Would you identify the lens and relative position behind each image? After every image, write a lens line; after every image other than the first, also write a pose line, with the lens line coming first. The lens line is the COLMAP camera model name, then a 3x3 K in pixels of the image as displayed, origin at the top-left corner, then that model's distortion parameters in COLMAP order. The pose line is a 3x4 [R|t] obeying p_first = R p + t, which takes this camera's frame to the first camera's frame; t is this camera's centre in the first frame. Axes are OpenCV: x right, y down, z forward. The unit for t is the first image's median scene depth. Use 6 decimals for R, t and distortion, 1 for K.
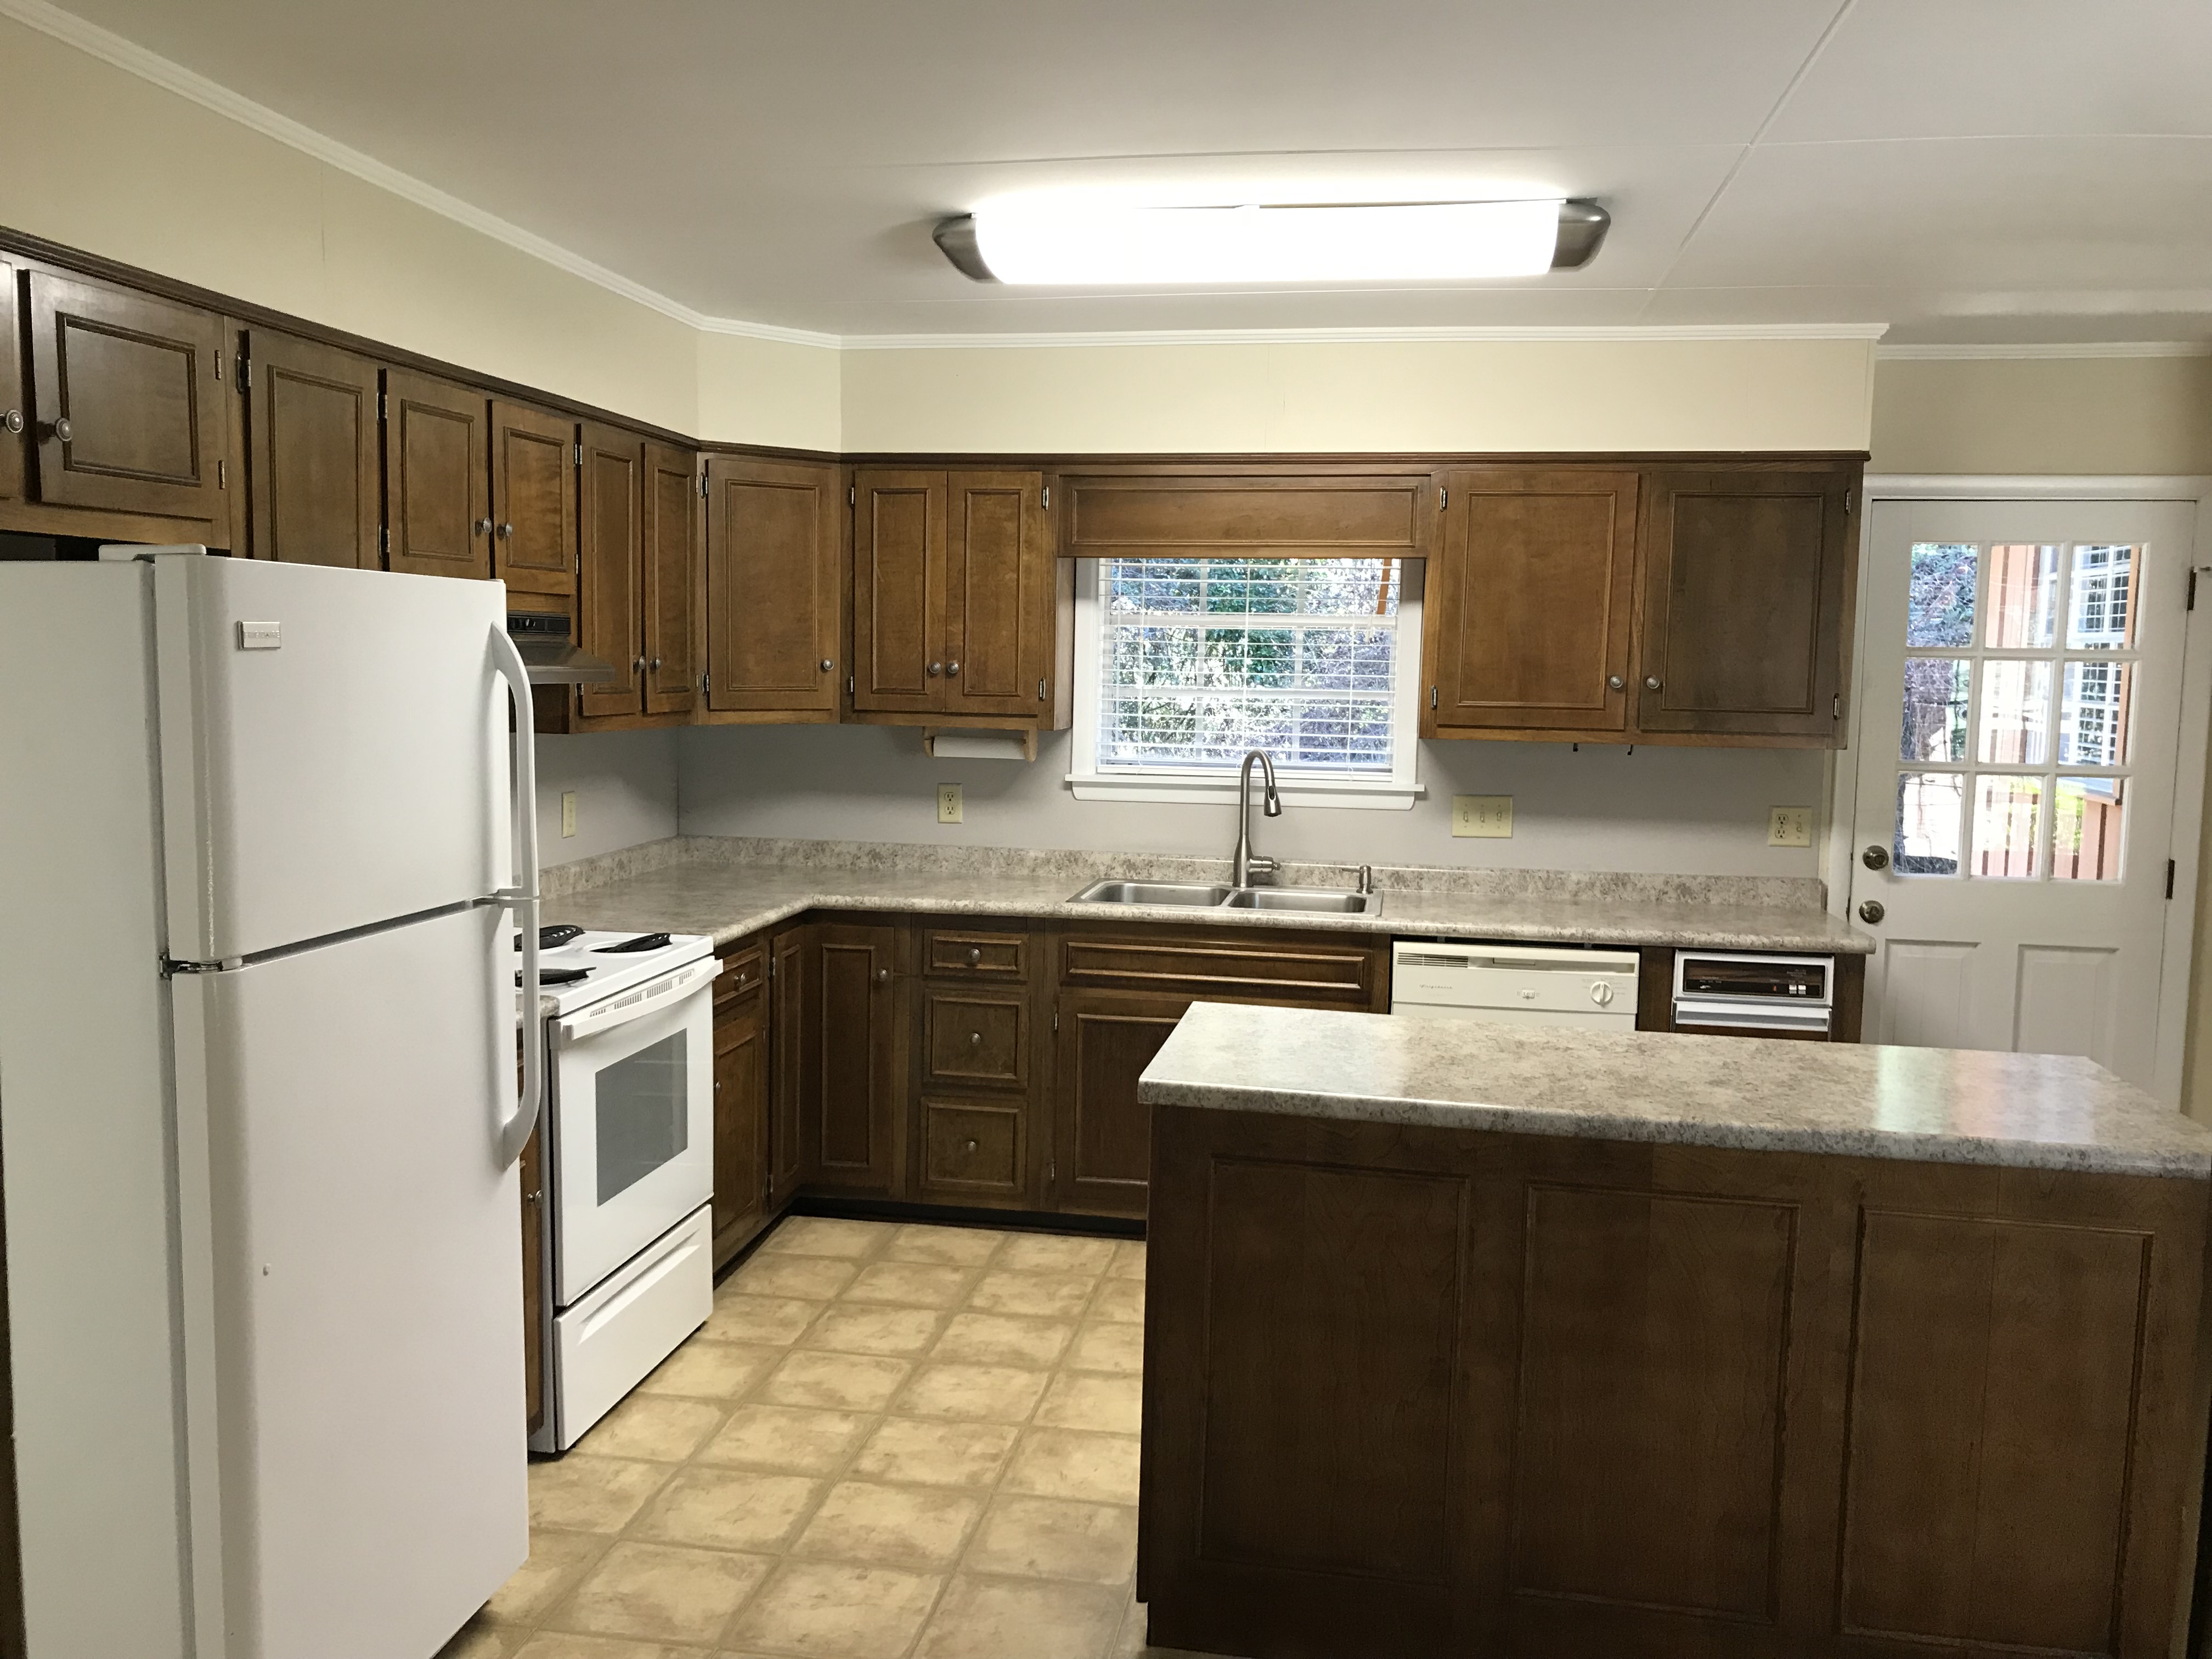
lens RADIAL K [[1797.8, 0, 1109.5], [0, 1797.8, 858.6], [0, 0, 1]] dist [0.102014, -0.000561]
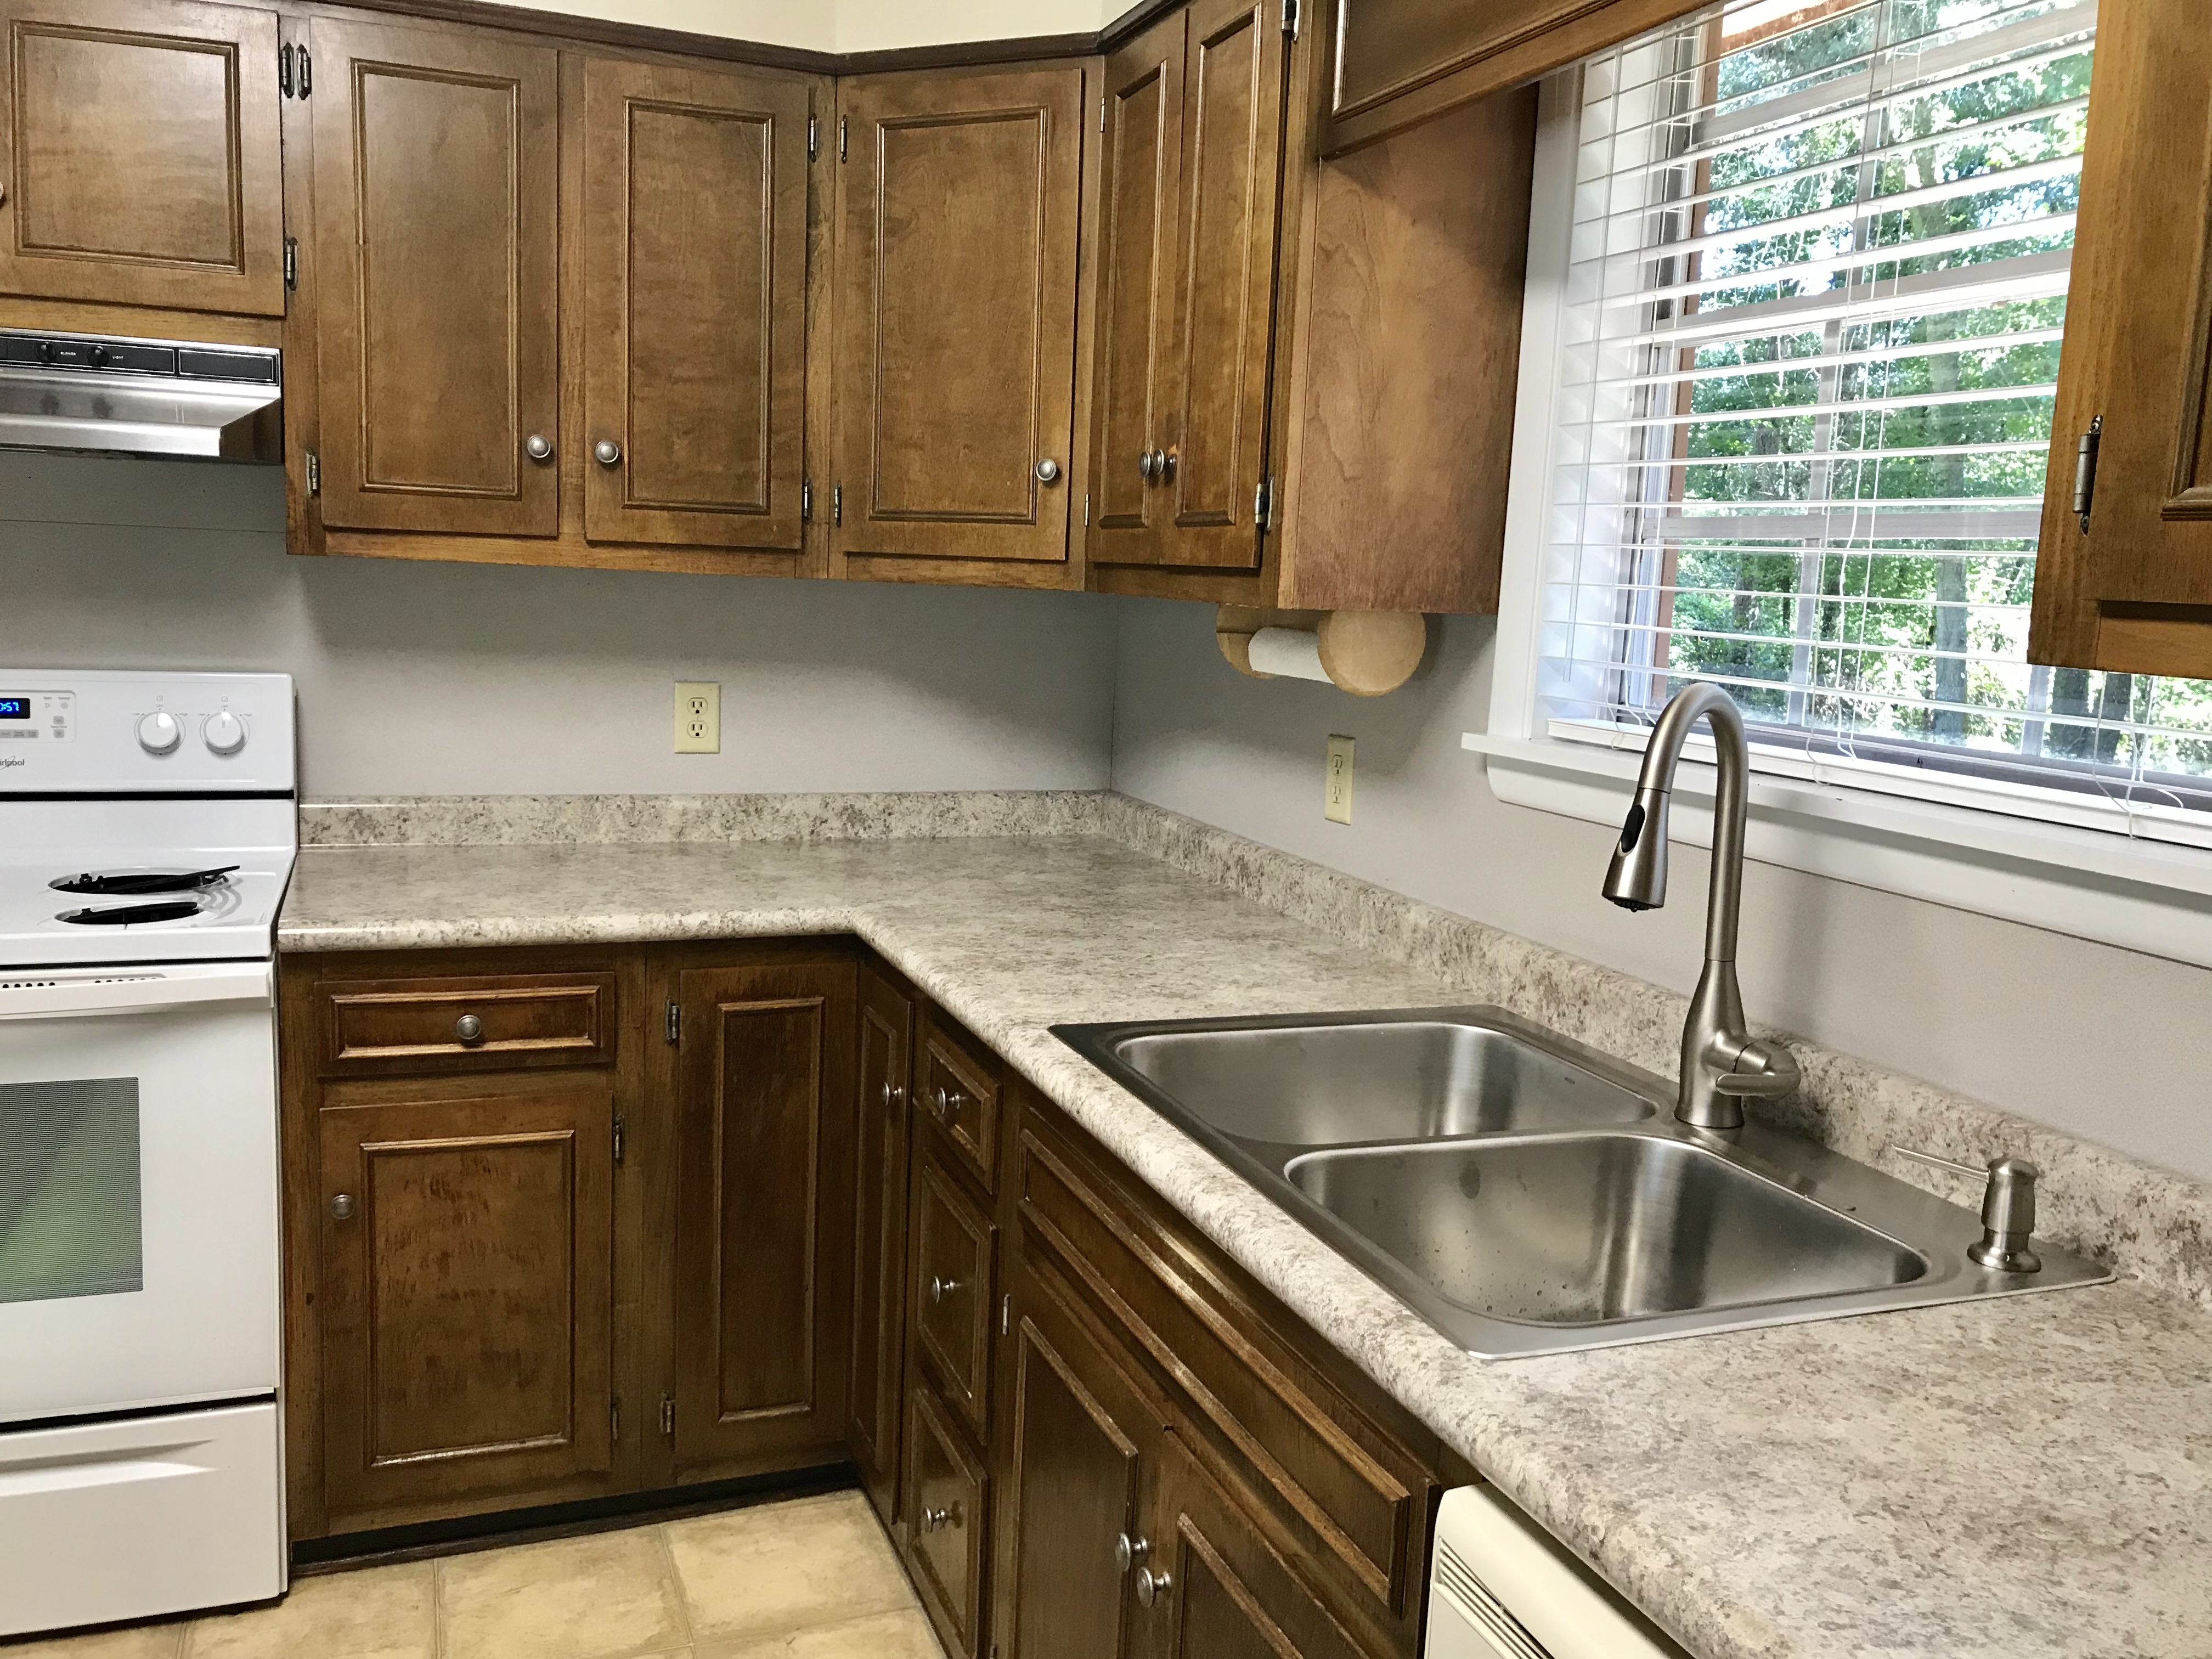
lens RADIAL K [[1807.4, 0, 1092.5], [0, 1807.4, 862.9], [0, 0, 1]] dist [0.106631, -0.212286]
pose [[0.506540, 0.141741, -0.850486, 0.309578], [-0.128137, 0.987817, 0.088312, -0.047351], [0.852642, 0.064245, 0.518531, 0.788955]]
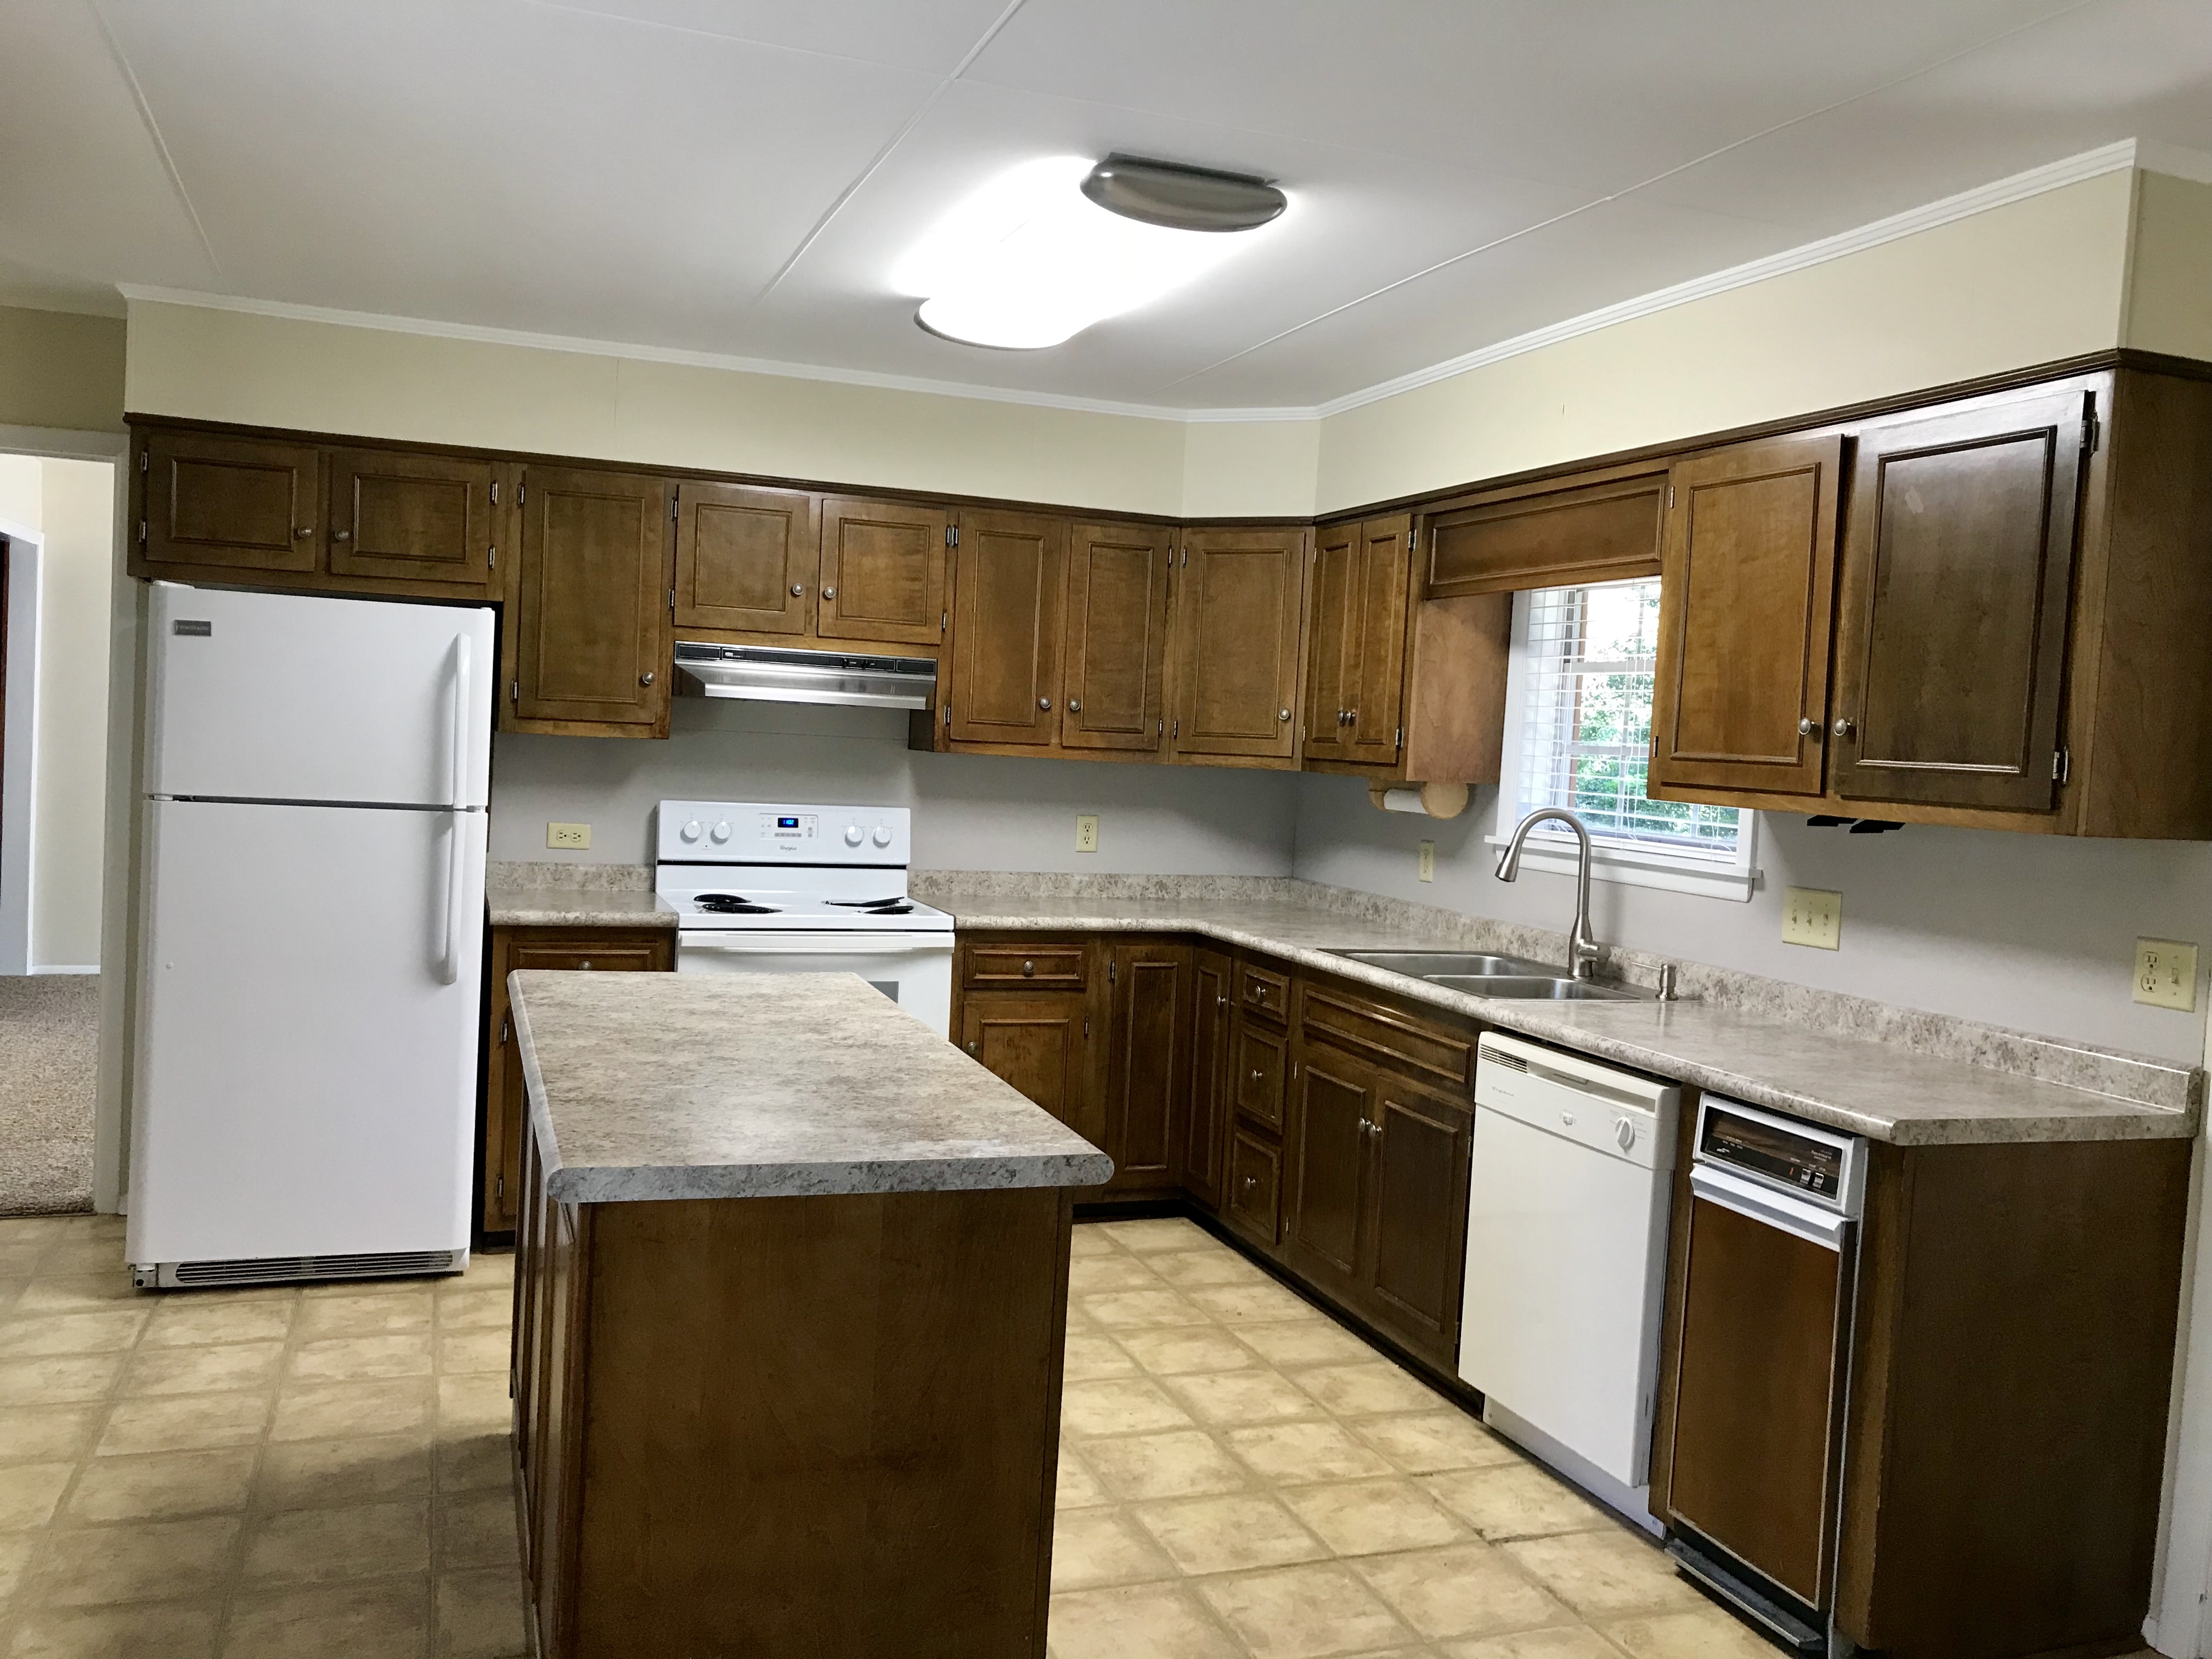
lens RADIAL K [[1807.4, 0, 1092.5], [0, 1807.4, 862.9], [0, 0, 1]] dist [0.106631, -0.212286]
pose [[0.496649, 0.068819, -0.865219, 0.747683], [-0.139373, 0.990239, -0.001240, -0.003861], [0.856688, 0.121204, 0.501393, 0.395528]]
